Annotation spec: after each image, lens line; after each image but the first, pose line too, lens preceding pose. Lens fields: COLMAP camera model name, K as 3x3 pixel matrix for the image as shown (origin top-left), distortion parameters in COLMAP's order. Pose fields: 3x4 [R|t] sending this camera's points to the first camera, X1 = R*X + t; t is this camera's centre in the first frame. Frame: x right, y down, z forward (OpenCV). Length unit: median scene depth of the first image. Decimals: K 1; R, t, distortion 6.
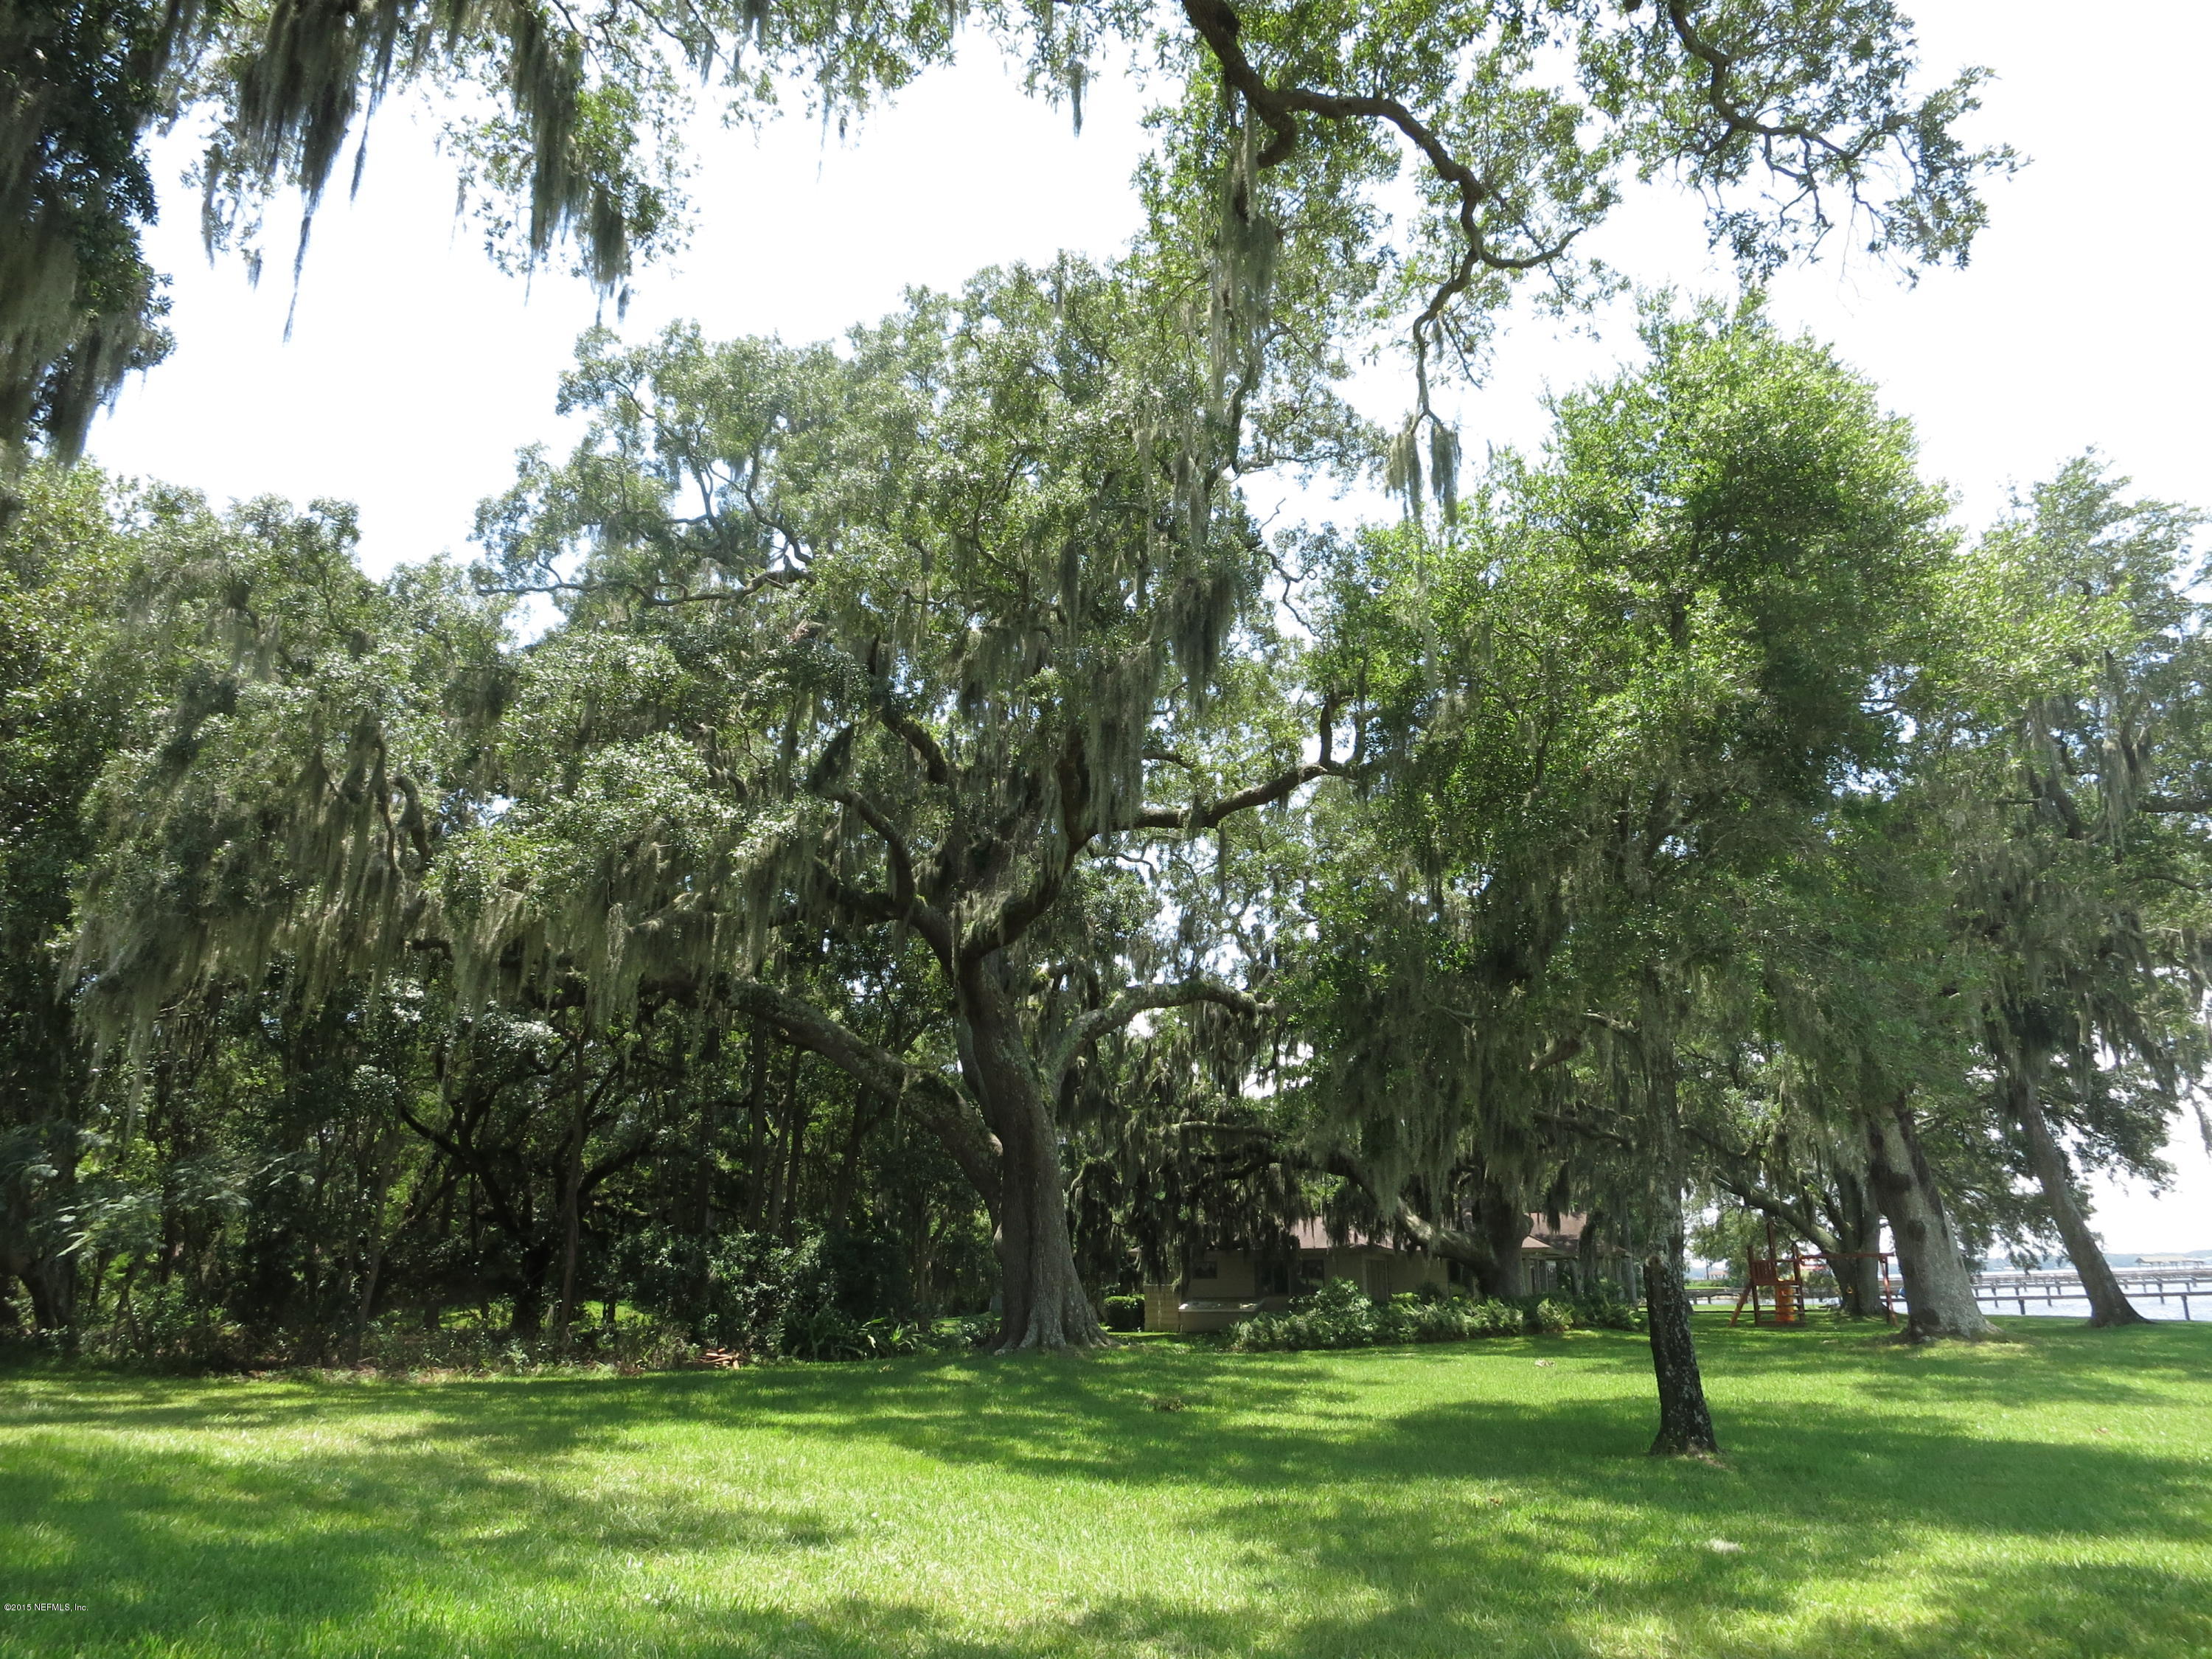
lens RADIAL K [[1597.1, 0, 1106.8], [0, 1597.1, 842.3], [0, 0, 1]] dist [-0.037233, -0.003119]
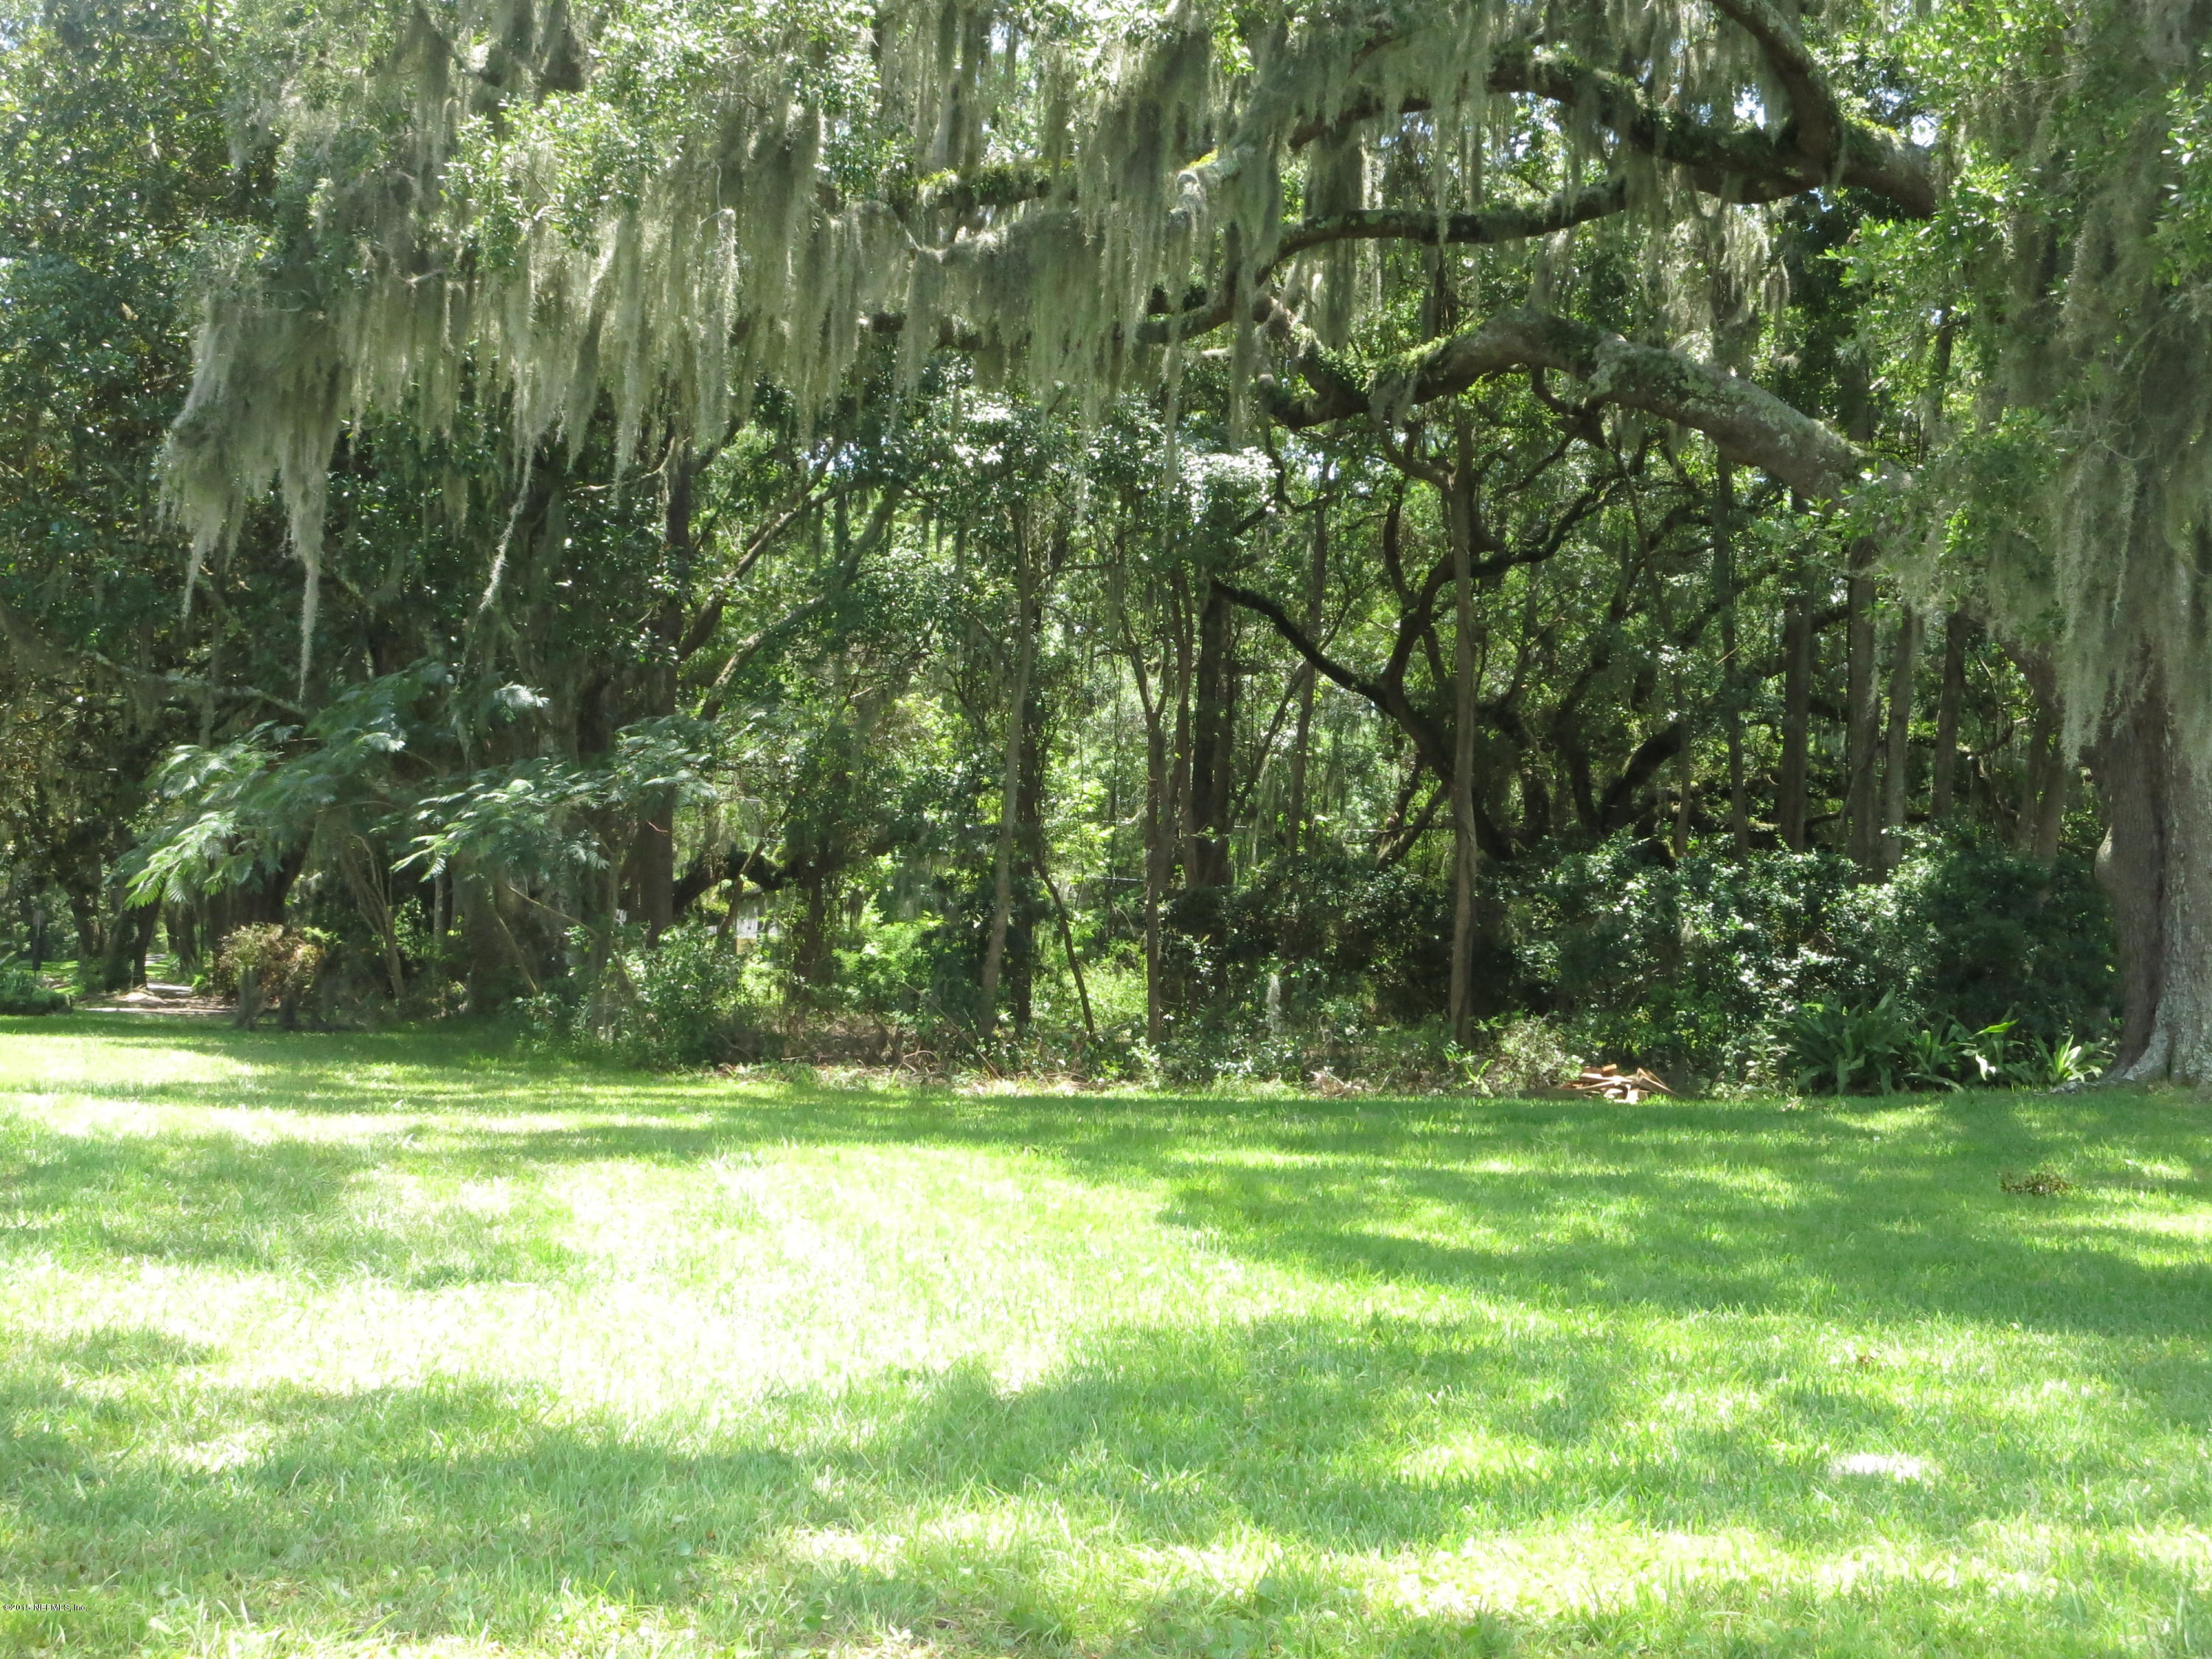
lens RADIAL K [[3358.5, 0, 1106.0], [0, 3358.5, 829.5], [0, 0, 1]] dist [-0.143541, 0.040670]
pose [[0.824484, 0.000446, -0.565886, 0.248793], [0.124439, 0.975379, 0.182074, 0.029886], [0.552034, -0.220536, 0.804128, 0.063180]]
